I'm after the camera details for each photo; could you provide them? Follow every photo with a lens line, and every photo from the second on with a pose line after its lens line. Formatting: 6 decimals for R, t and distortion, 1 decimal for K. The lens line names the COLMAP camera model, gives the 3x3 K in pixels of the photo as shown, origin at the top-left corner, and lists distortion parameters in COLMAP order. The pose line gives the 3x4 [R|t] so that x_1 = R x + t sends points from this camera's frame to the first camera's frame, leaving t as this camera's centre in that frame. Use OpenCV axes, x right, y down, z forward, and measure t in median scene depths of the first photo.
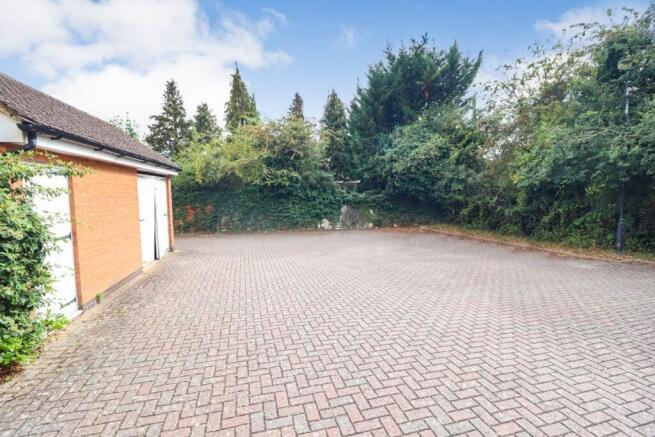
lens RADIAL K [[309.0, 0, 324.1], [0, 309.0, 215.4], [0, 0, 1]] dist [0.004377, -0.006456]
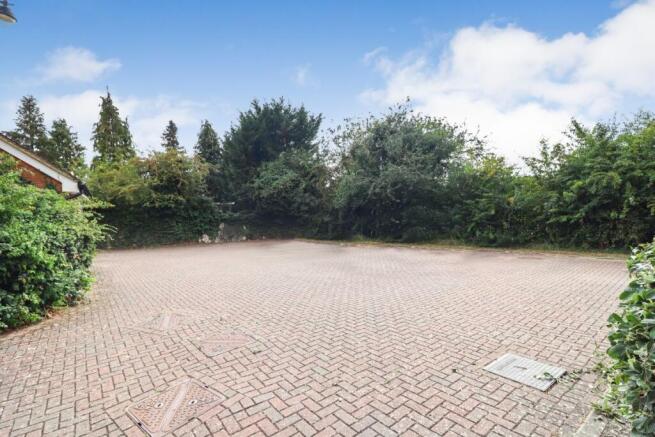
lens RADIAL K [[309.0, 0, 322.7], [0, 309.0, 213.4], [0, 0, 1]] dist [0.004377, -0.006456]
pose [[0.918775, -0.008244, 0.394697, -0.050840], [0.034397, 0.997651, -0.059233, 0.016393], [-0.393281, 0.067998, 0.916900, -0.285313]]
